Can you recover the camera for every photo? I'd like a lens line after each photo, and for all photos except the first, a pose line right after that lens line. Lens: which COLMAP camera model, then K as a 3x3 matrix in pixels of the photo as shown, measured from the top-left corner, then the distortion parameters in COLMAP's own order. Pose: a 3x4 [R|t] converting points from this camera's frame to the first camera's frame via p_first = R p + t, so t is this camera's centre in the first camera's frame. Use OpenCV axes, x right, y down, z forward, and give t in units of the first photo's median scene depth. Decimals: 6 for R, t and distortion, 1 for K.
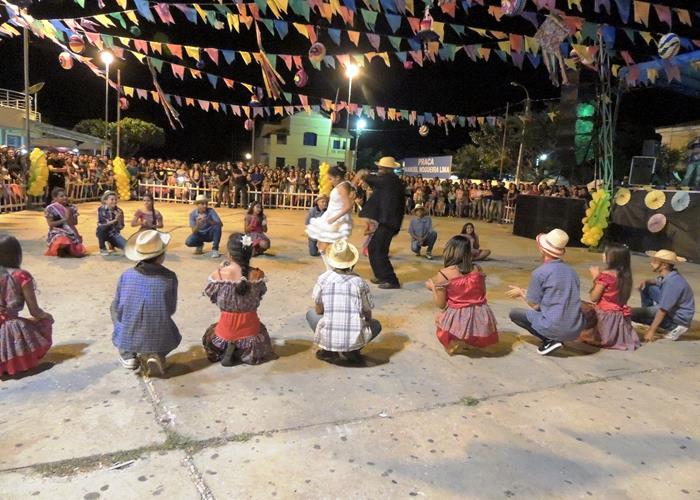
lens RADIAL K [[545.2, 0, 350.0], [0, 545.2, 250.0], [0, 0, 1]] dist [-0.025528, 0.000252]
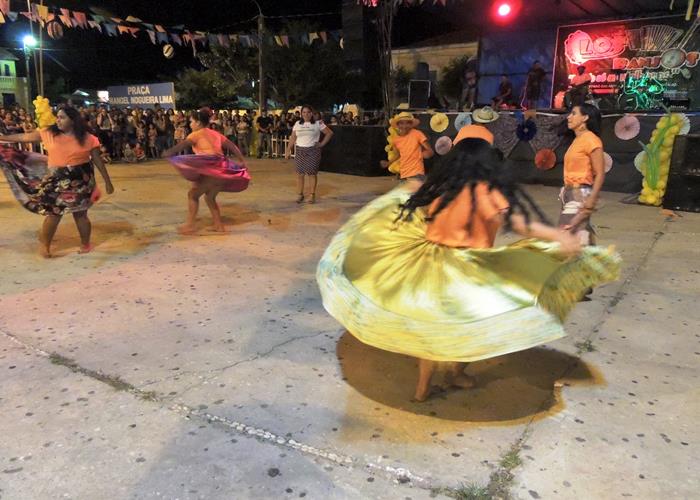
lens RADIAL K [[609.2, 0, 350.0], [0, 609.2, 250.0], [0, 0, 1]] dist [-0.012466, -0.012820]
pose [[0.824301, -0.165010, 0.541572, -0.181181], [0.109146, 0.984955, 0.133977, -0.021477], [-0.555532, -0.051327, 0.829910, 0.093613]]
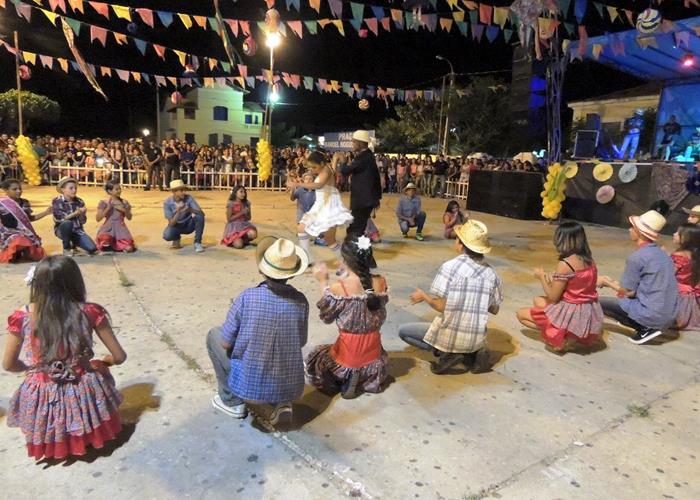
lens RADIAL K [[532.3, 0, 336.8], [0, 532.3, 254.4], [0, 0, 1]] dist [-0.025234, 0.003454]
pose [[0.978551, -0.053778, 0.198860, -0.115521], [0.041827, 0.997085, 0.063819, -0.015676], [-0.201712, -0.054133, 0.977948, 0.069979]]
